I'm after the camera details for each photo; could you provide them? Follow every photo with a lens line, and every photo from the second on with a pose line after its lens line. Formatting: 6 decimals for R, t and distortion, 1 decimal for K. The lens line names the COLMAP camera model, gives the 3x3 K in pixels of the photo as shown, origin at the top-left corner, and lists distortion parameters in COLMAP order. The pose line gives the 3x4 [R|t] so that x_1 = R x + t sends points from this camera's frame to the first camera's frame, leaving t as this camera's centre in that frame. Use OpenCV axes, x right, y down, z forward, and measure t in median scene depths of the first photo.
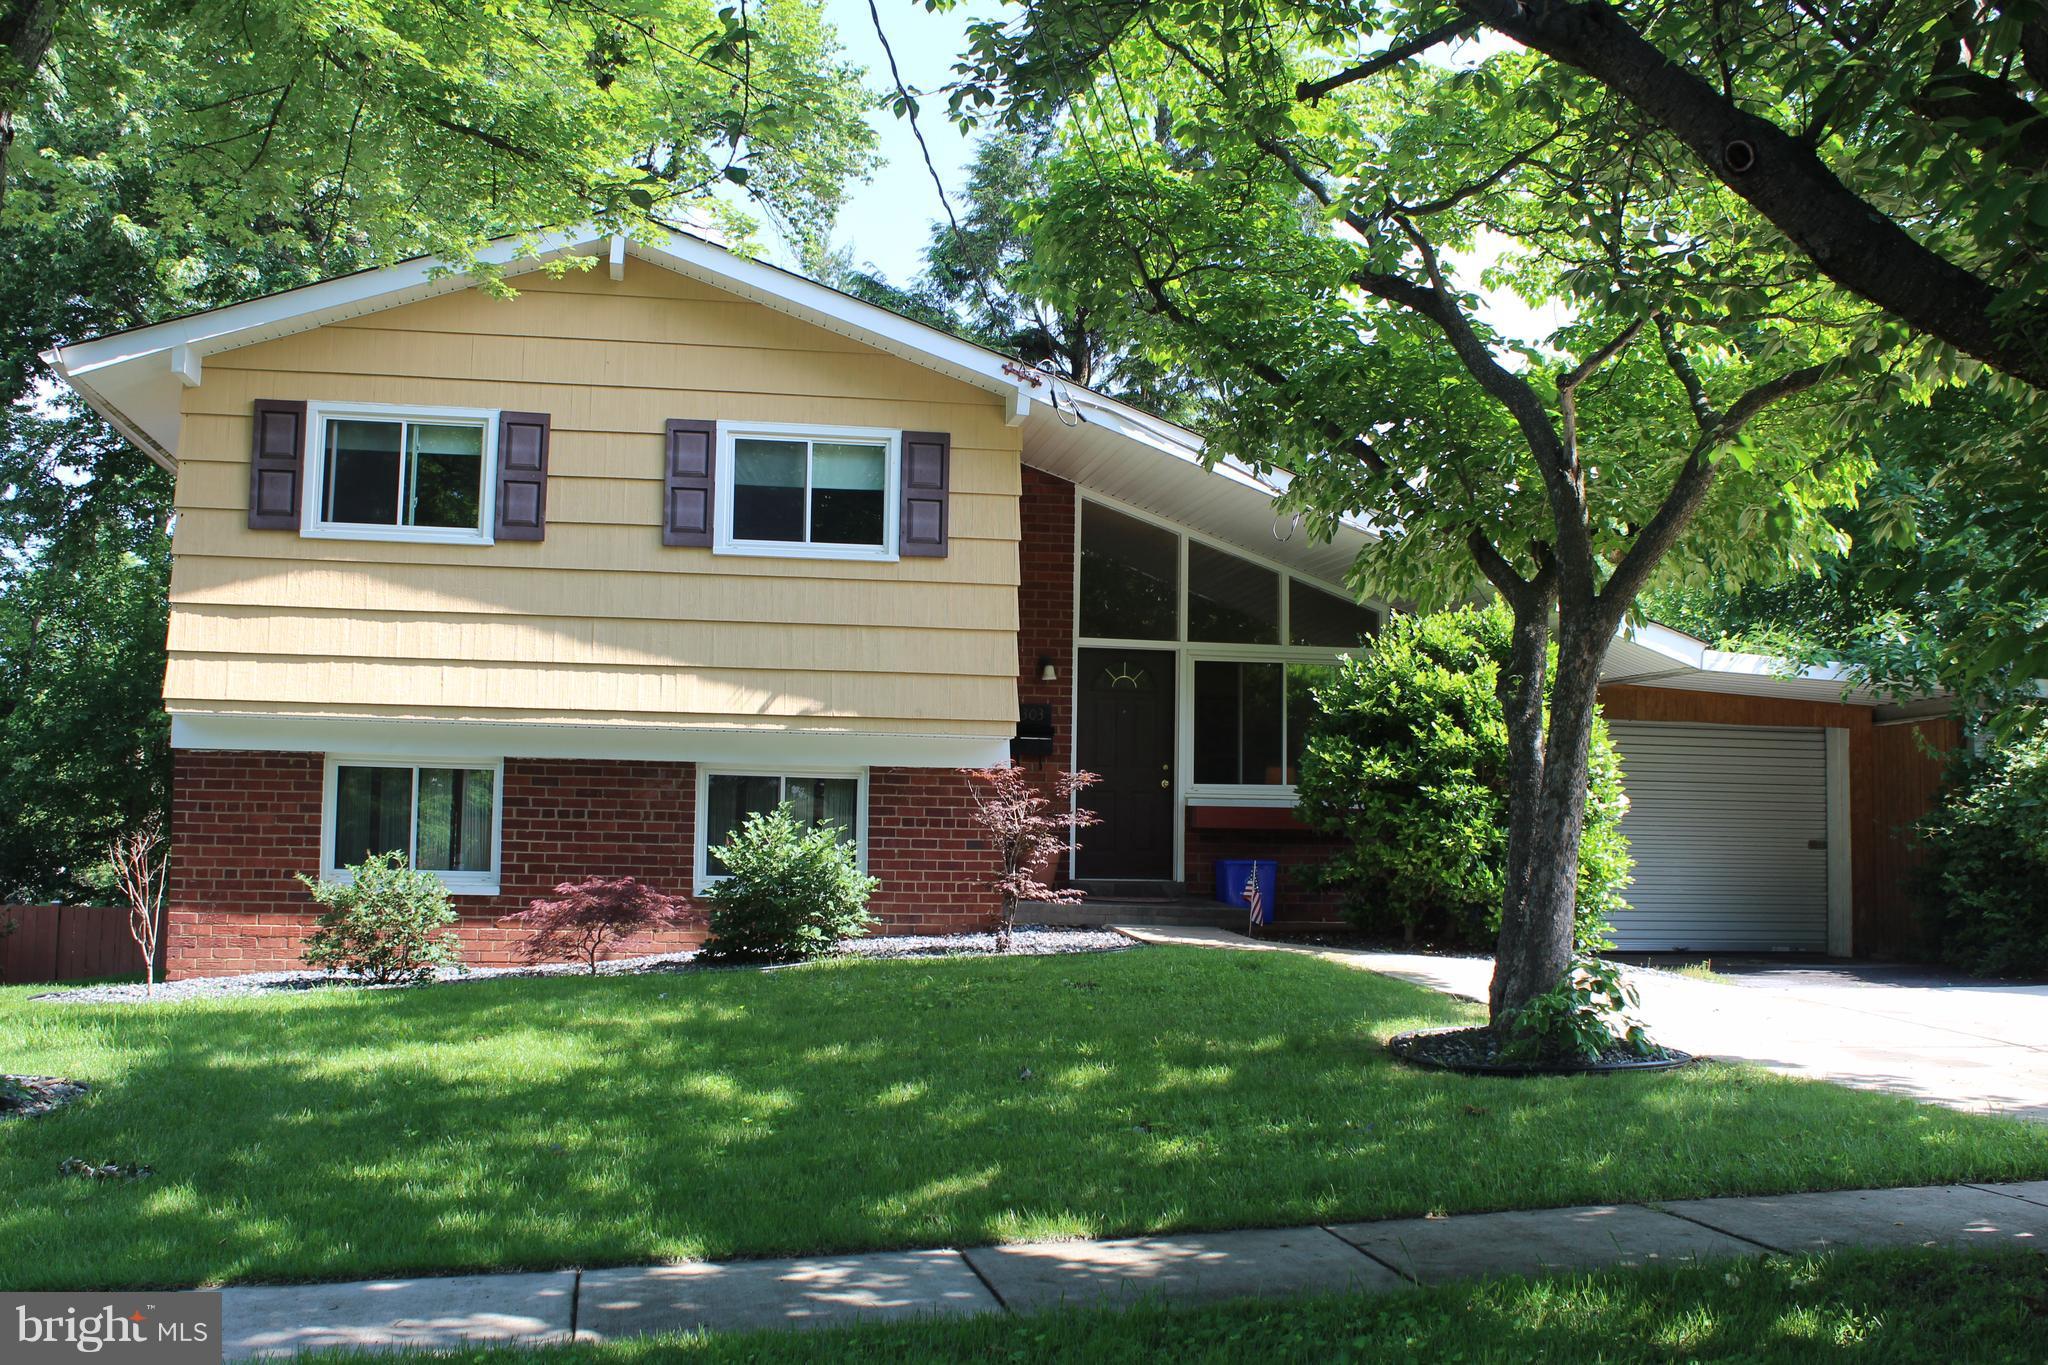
lens RADIAL K [[1878.5, 0, 1024.0], [0, 1878.5, 682.5], [0, 0, 1]] dist [-0.056388, 0.000490]
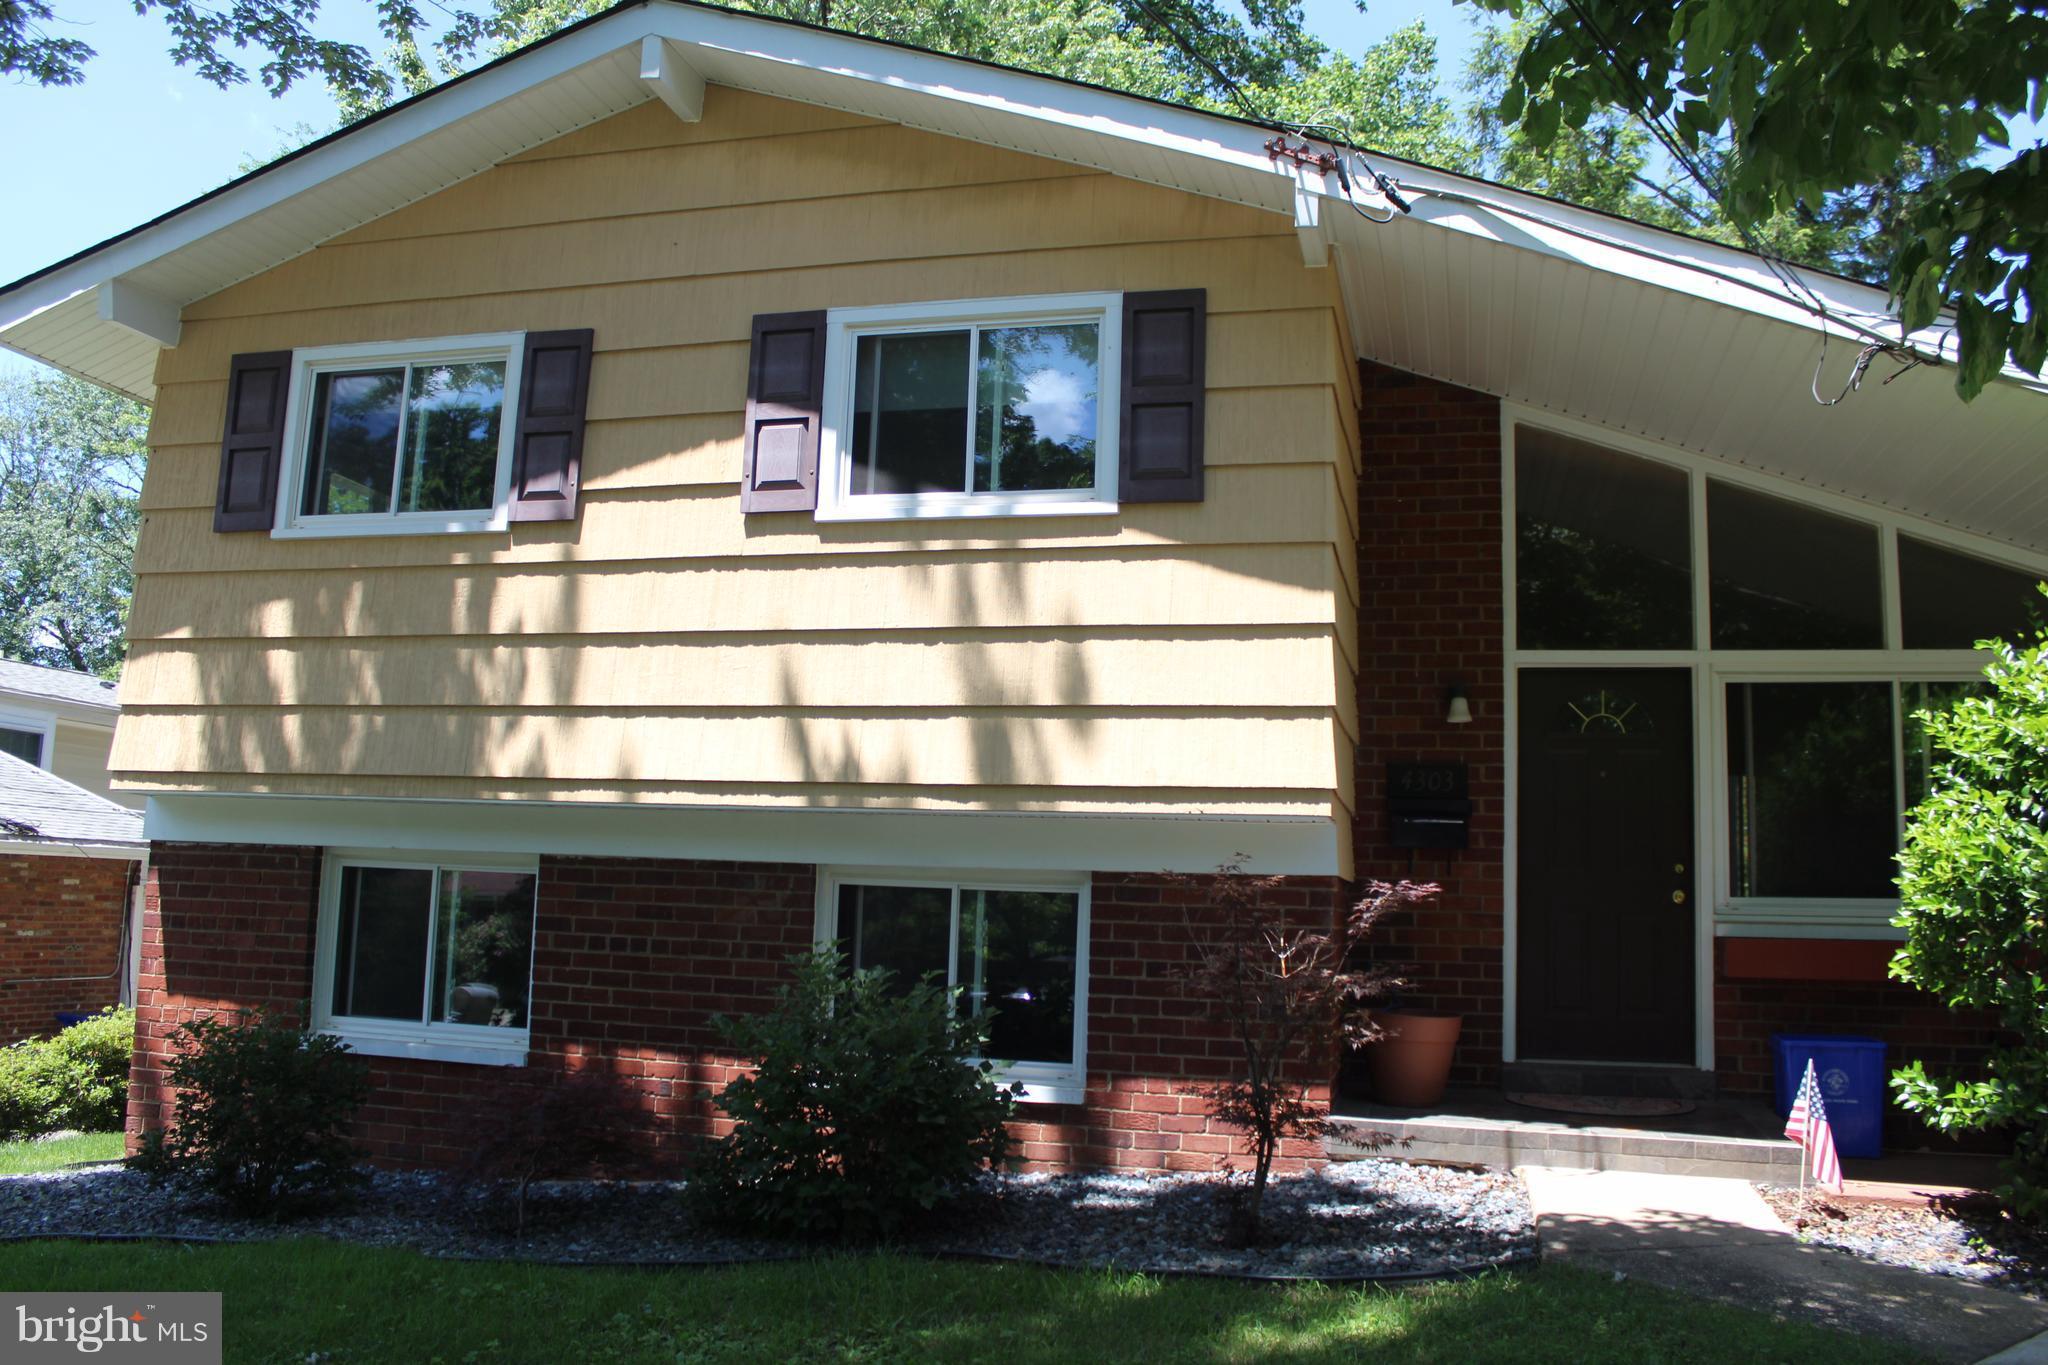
lens RADIAL K [[1693.0, 0, 1028.8], [0, 1693.0, 669.2], [0, 0, 1]] dist [-0.142681, 0.114177]
pose [[0.916884, -0.045470, -0.396556, 0.110917], [0.016900, 0.997022, -0.075246, 0.021595], [0.398797, 0.062290, 0.914921, 0.517339]]
